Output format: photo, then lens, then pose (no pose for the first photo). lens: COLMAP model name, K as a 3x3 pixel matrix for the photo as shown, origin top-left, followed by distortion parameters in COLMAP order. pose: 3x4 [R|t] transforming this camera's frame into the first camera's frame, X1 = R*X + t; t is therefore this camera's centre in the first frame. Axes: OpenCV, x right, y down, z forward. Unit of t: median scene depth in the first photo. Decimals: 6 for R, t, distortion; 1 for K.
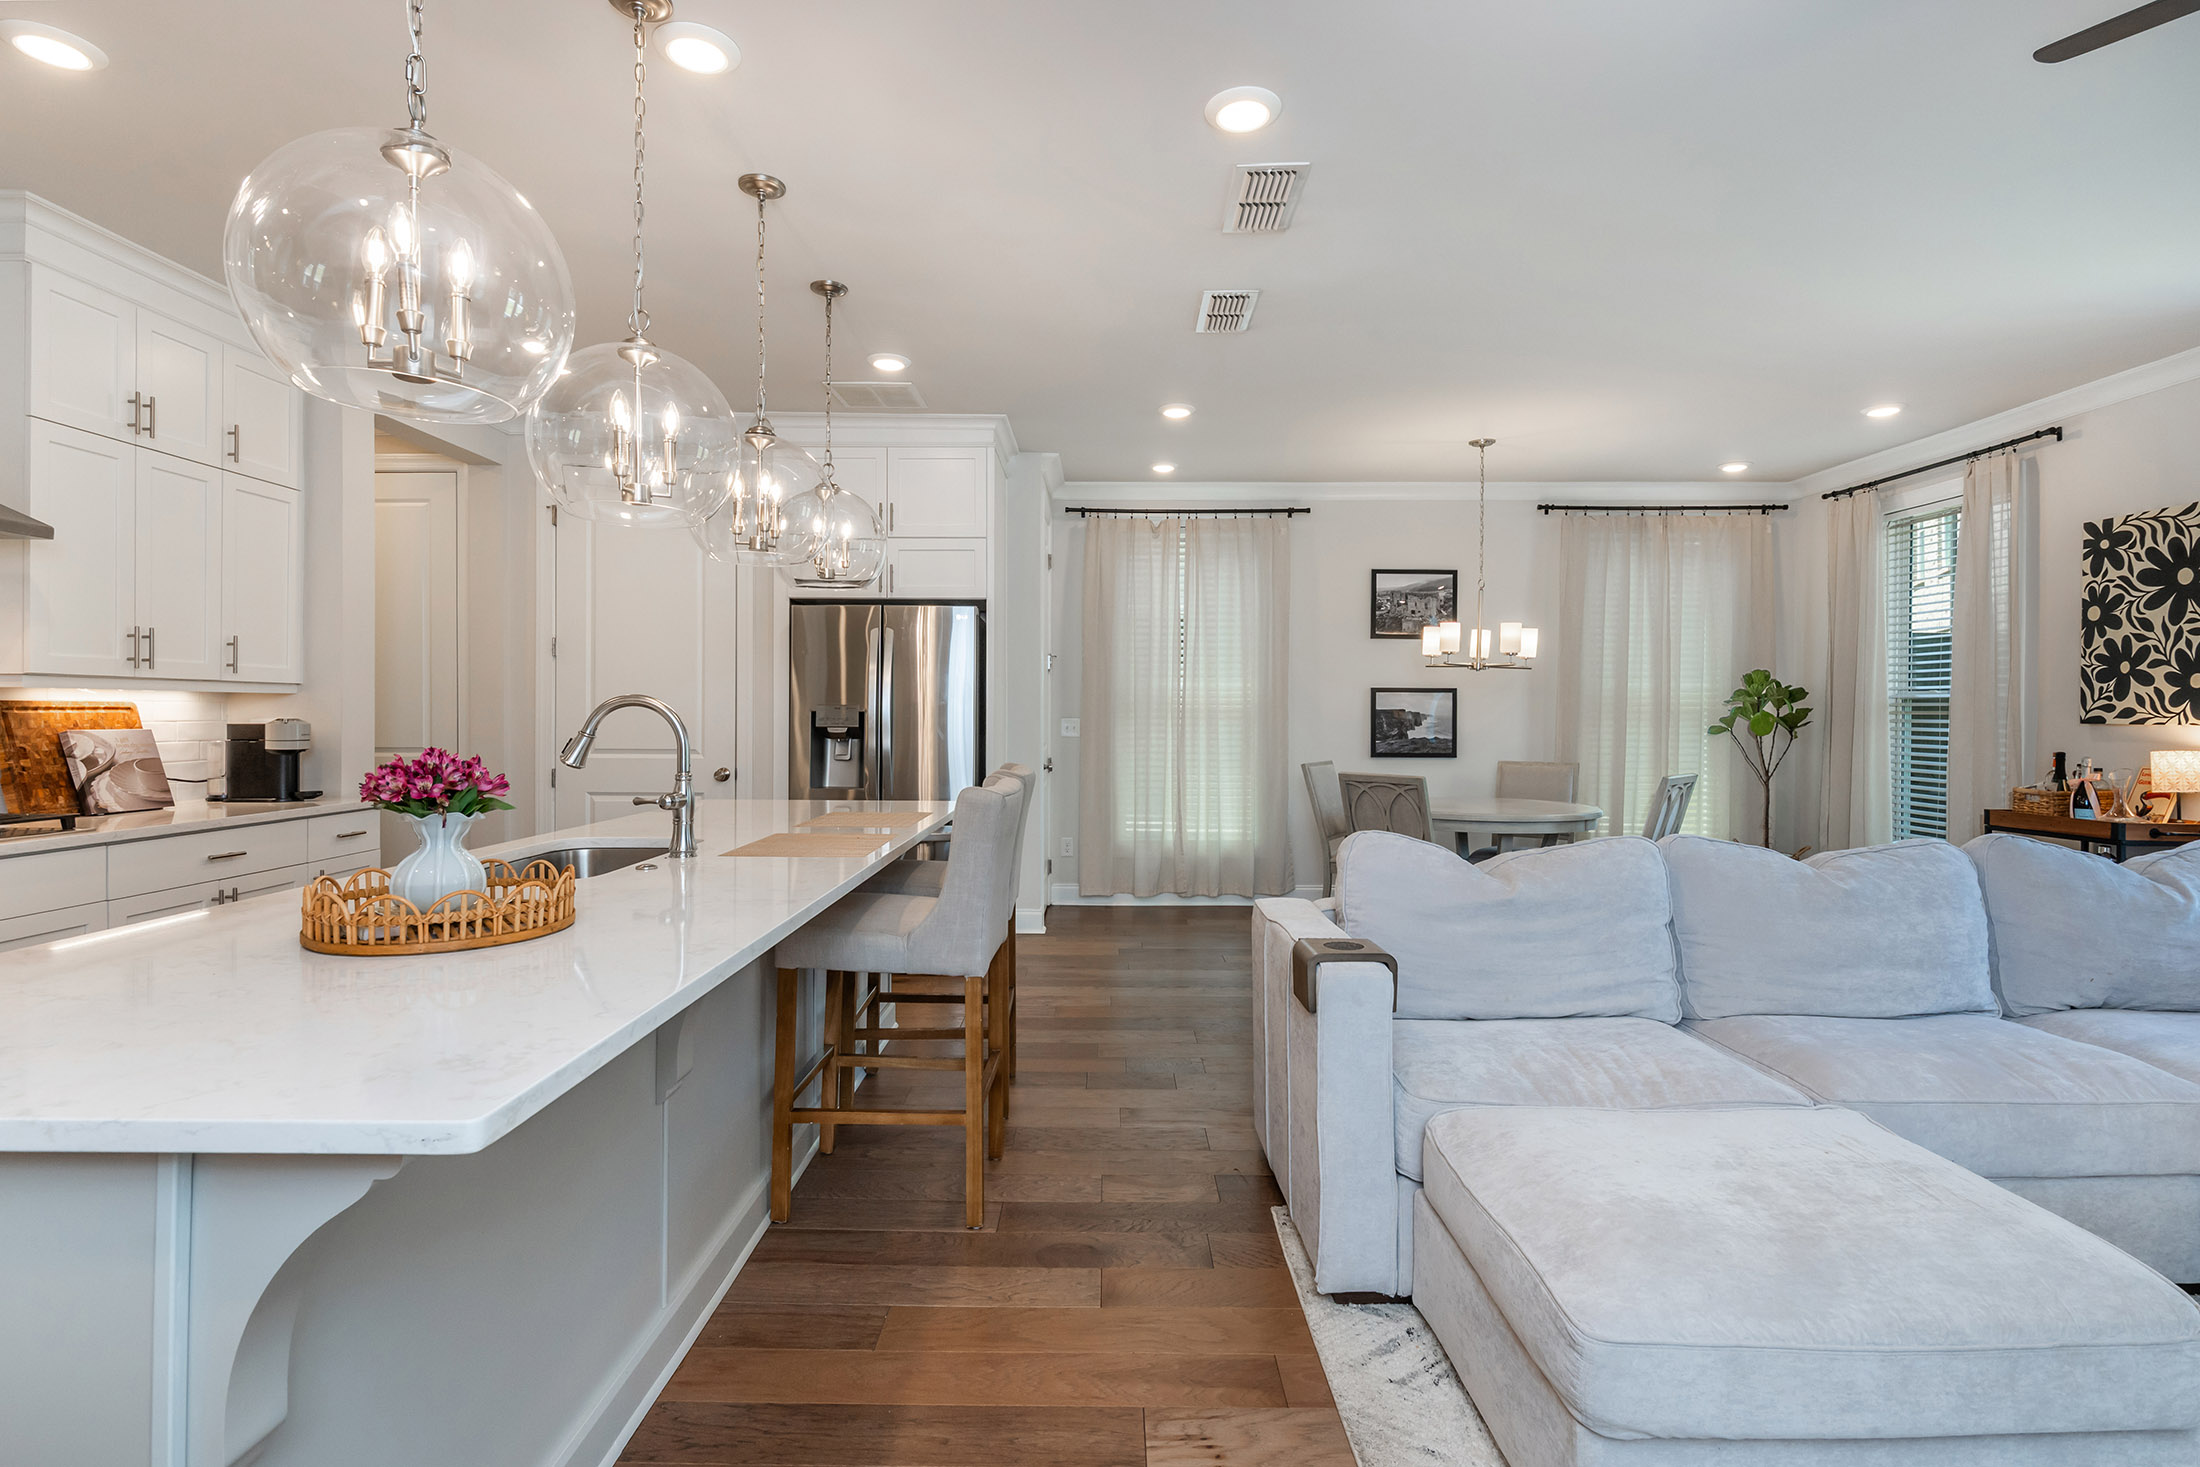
lens RADIAL K [[1062.7, 0, 1087.1], [0, 1062.7, 710.7], [0, 0, 1]] dist [-0.001313, -0.001752]
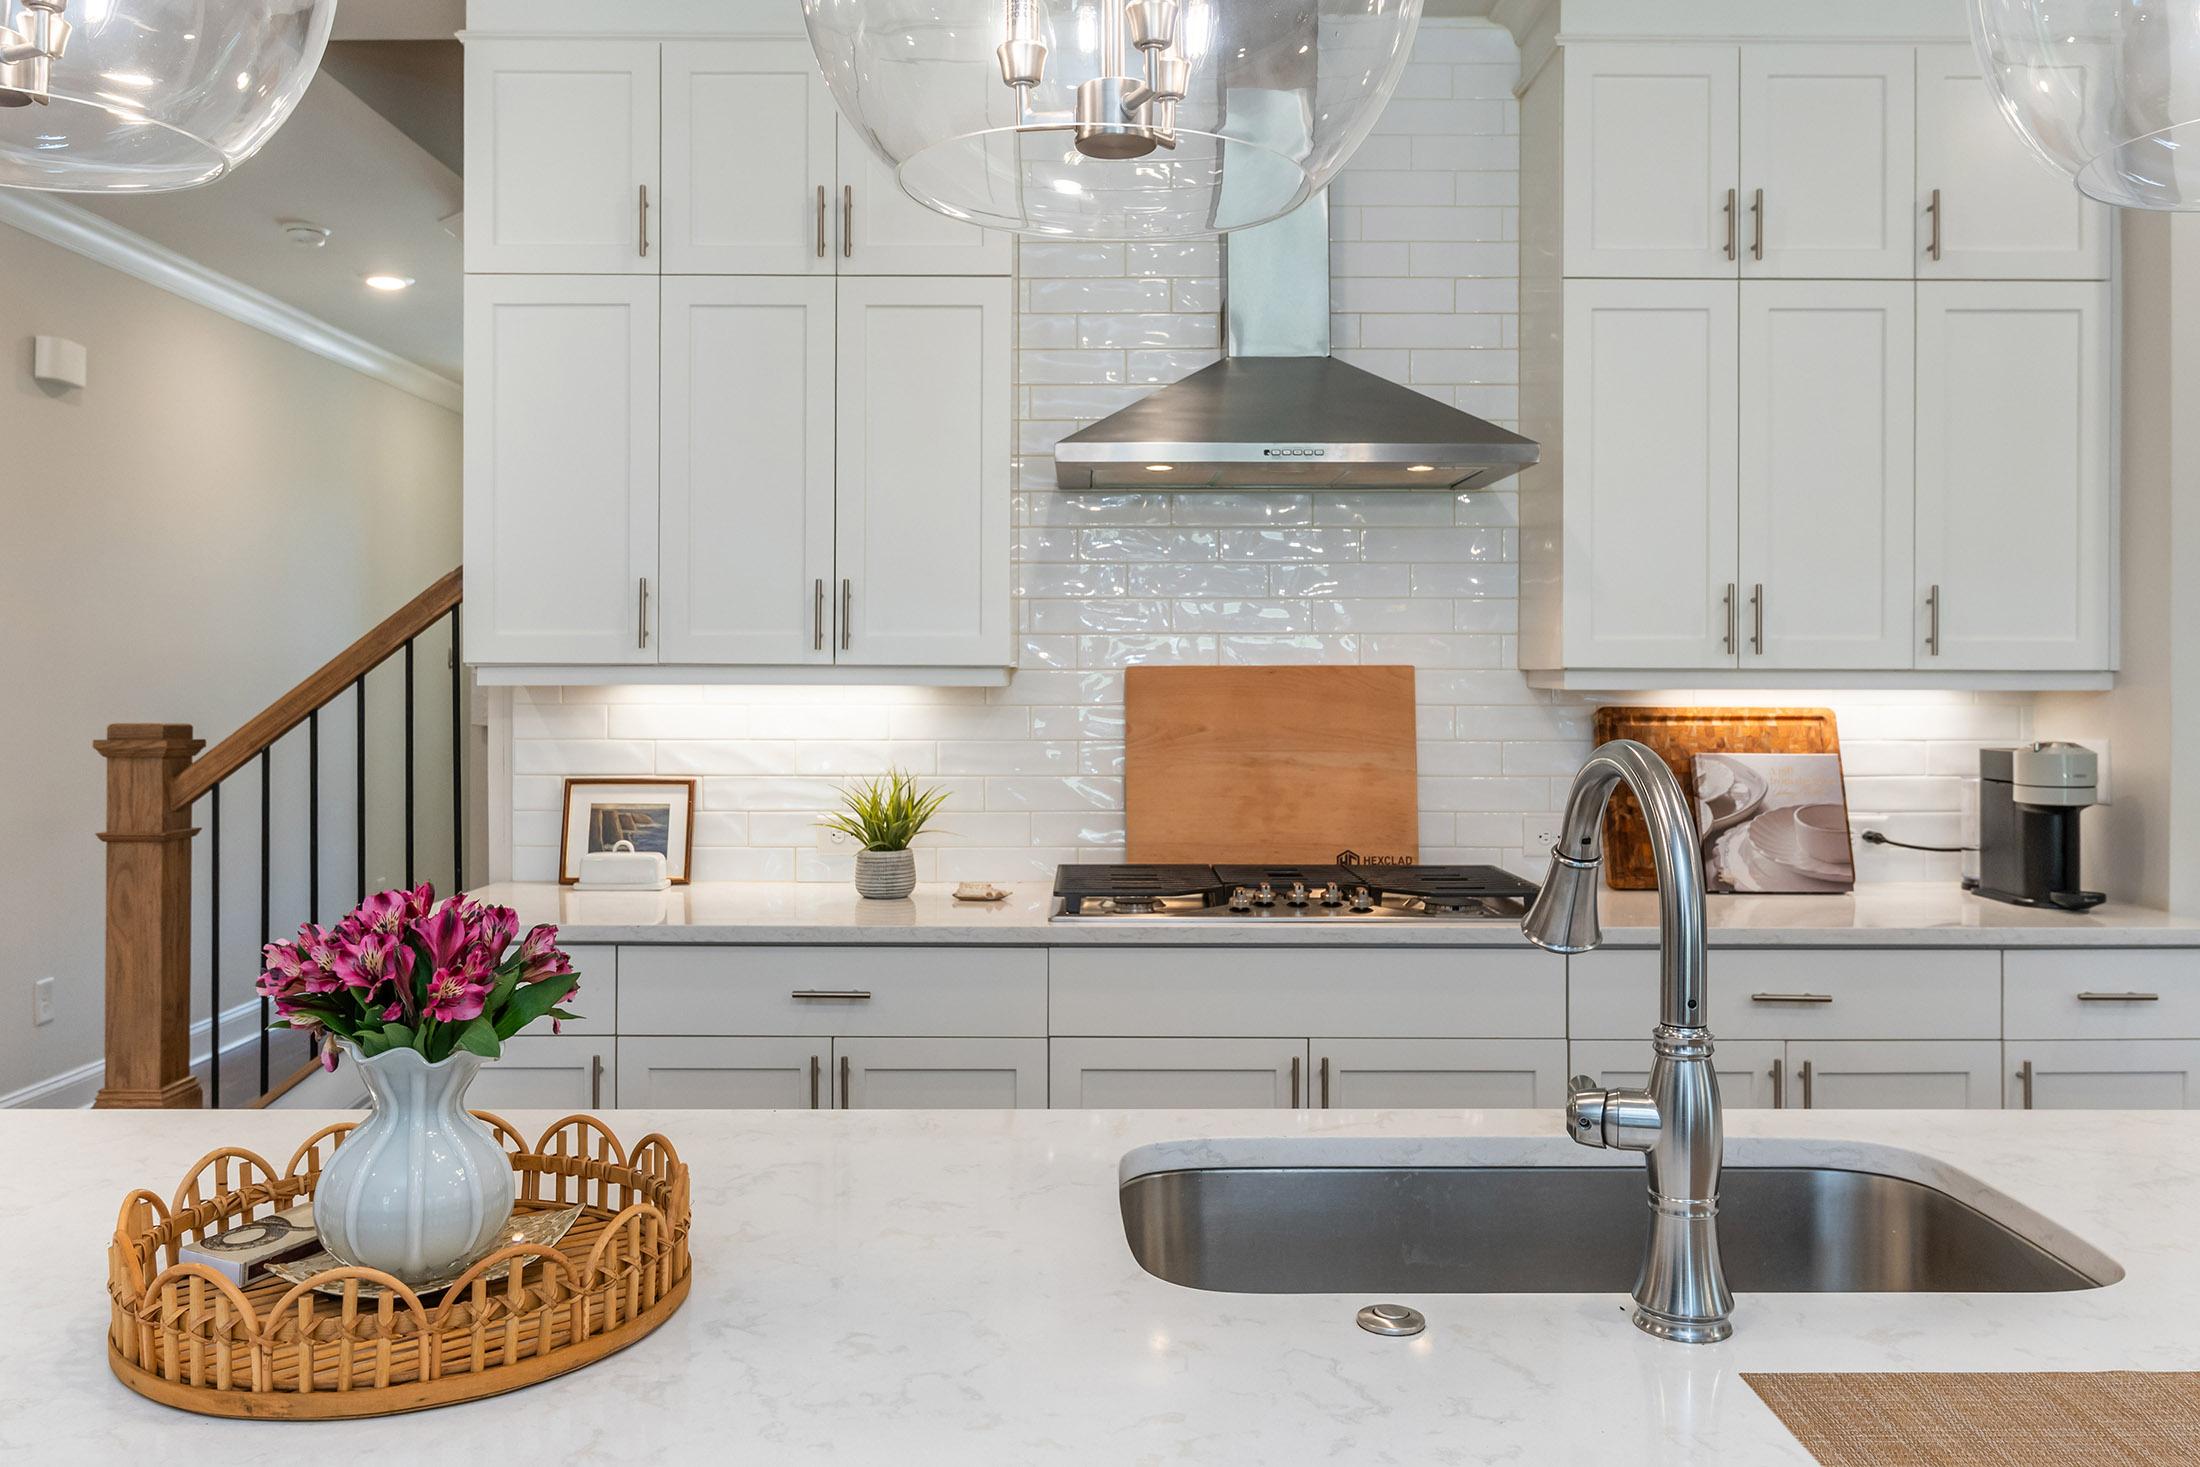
lens RADIAL K [[1695.4, 0, 1092.0], [0, 1695.4, 683.0], [0, 0, 1]] dist [-0.000951, -0.001594]
pose [[0.008209, 0.000246, -0.999966, 0.041342], [0.003242, 0.999995, 0.000273, -0.019651], [0.999961, -0.003244, 0.008208, 0.484495]]
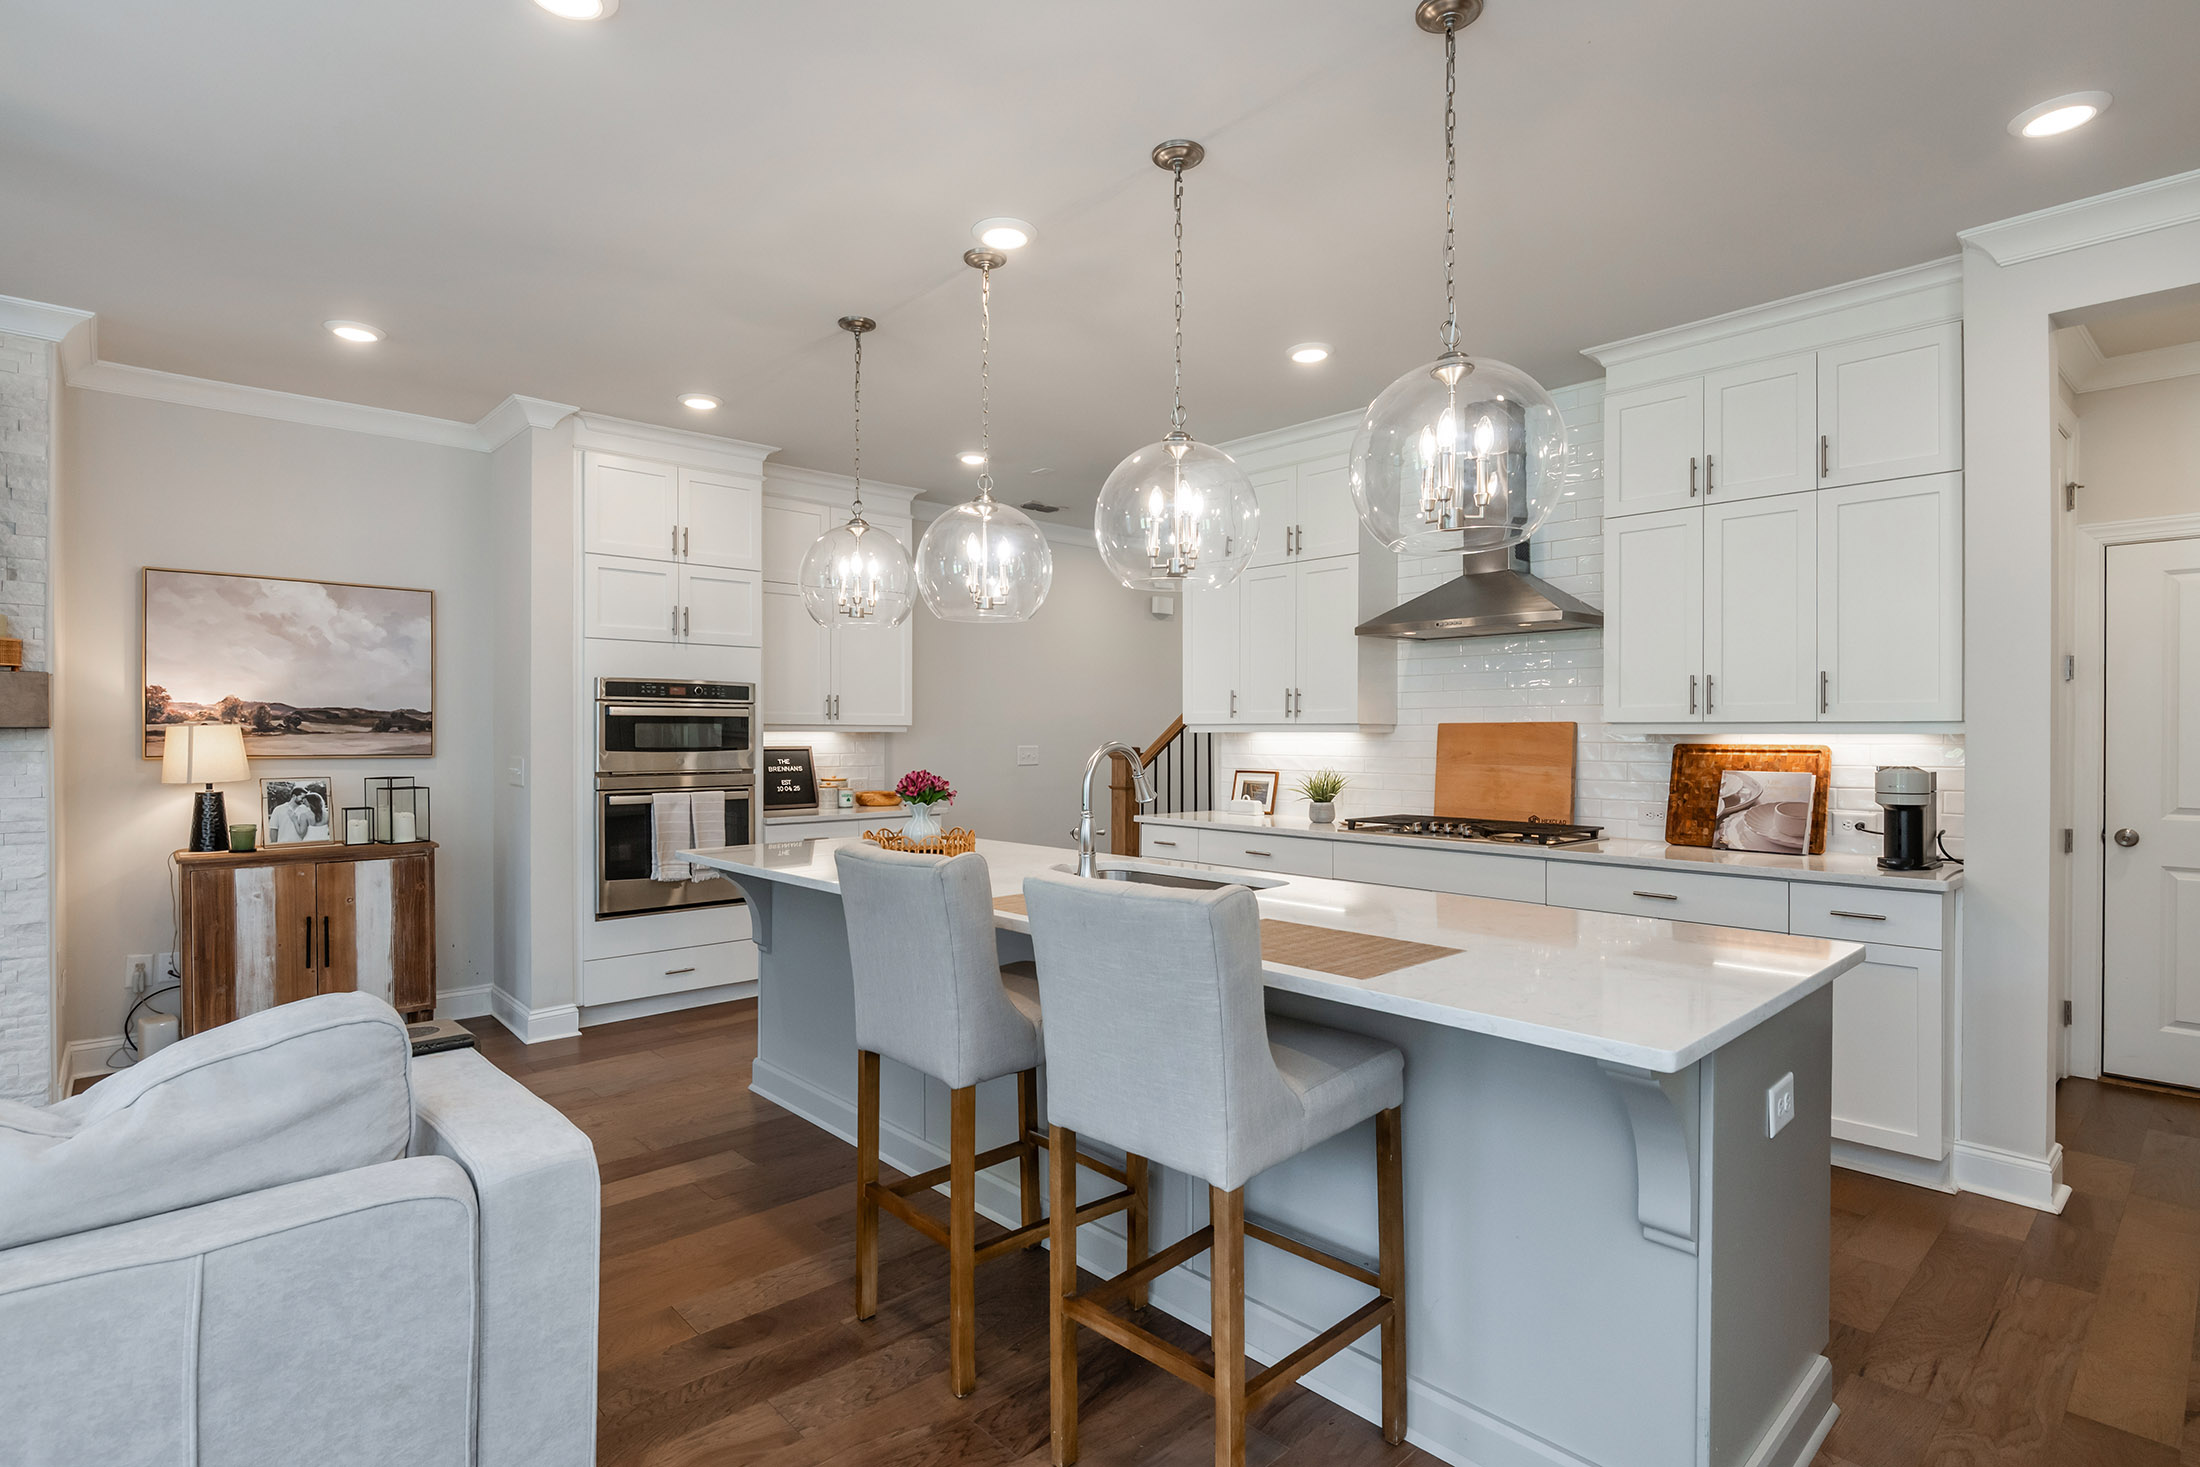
lens RADIAL K [[1083.0, 0, 1100.0], [0, 1083.0, 733.5], [0, 0, 1]] dist [-0.016845, 0.000373]
pose [[-0.725255, -0.004960, -0.688462, 0.237630], [-0.001901, 0.999985, -0.005202, -0.010943], [0.688477, -0.002464, -0.725254, 1.059092]]
